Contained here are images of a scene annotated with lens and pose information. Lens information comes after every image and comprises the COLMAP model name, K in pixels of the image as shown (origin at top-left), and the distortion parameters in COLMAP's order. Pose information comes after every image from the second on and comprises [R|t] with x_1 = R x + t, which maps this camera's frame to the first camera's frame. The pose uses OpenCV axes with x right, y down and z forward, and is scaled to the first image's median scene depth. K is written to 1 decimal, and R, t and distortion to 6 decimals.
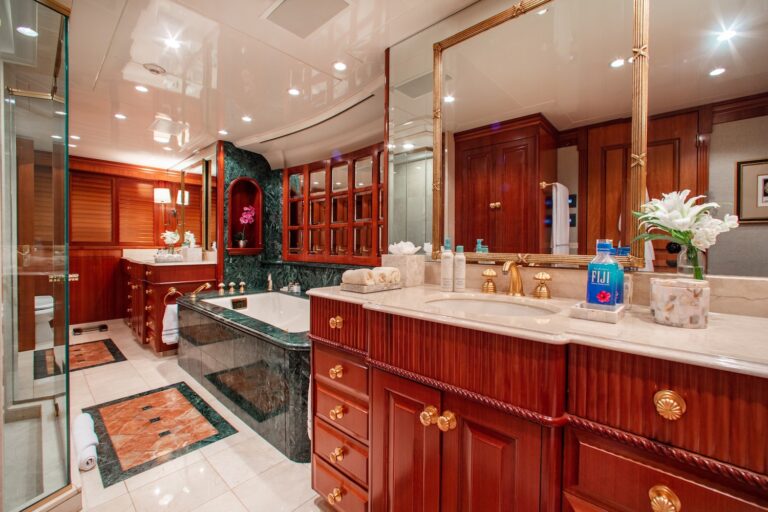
lens RADIAL K [[316.3, 0, 386.1], [0, 316.3, 252.2], [0, 0, 1]] dist [0.000499, 0.000446]
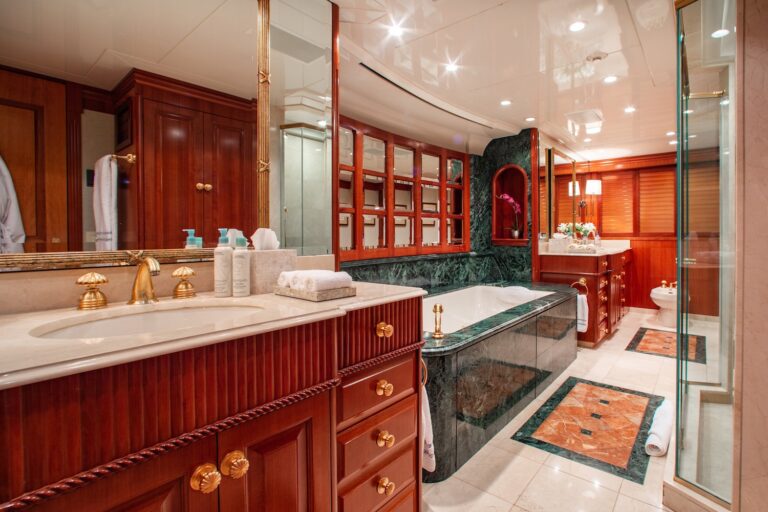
lens RADIAL K [[347.7, 0, 407.6], [0, 347.7, 238.8], [0, 0, 1]] dist [0.002895, -0.000245]
pose [[-0.027444, -0.005121, 0.999610, -1.686431], [0.024284, 0.999688, 0.005788, -0.028566], [-0.999328, 0.024434, -0.027311, 1.512633]]
